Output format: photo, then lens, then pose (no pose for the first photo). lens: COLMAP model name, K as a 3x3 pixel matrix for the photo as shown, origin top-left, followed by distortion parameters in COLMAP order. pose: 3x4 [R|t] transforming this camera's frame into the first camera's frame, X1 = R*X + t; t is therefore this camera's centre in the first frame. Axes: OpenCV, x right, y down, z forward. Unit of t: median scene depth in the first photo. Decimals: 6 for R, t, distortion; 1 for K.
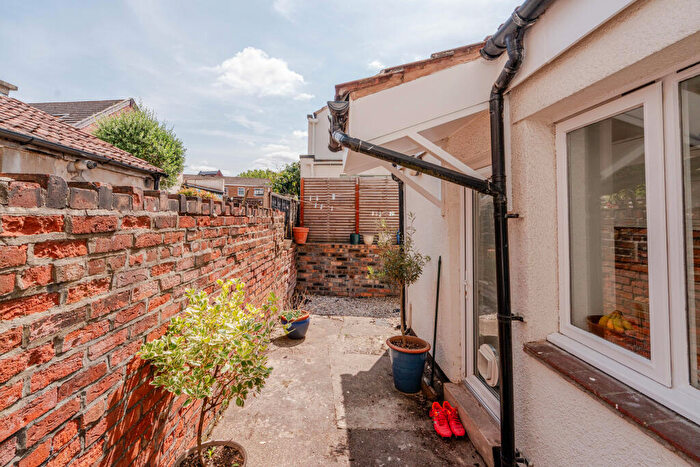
lens RADIAL K [[352.7, 0, 334.7], [0, 352.7, 222.8], [0, 0, 1]] dist [-0.003297, -0.000399]
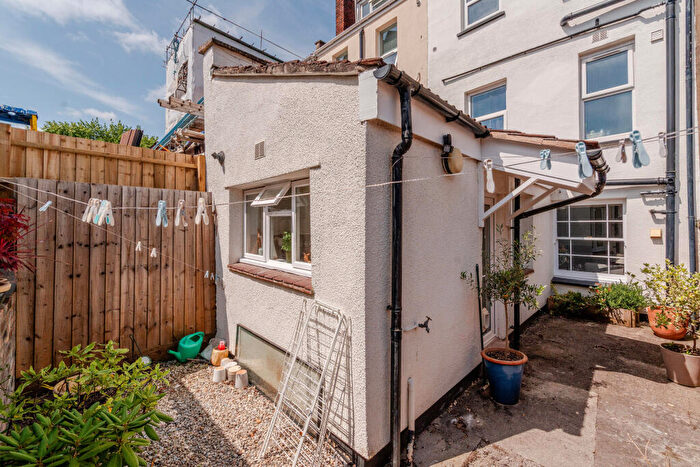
lens RADIAL K [[352.7, 0, 334.7], [0, 352.7, 222.8], [0, 0, 1]] dist [-0.003297, -0.000399]
pose [[-0.751770, 0.003191, 0.659418, -0.095167], [0.006399, 0.999977, 0.002456, -0.043571], [-0.659395, 0.006066, -0.751772, 2.087232]]
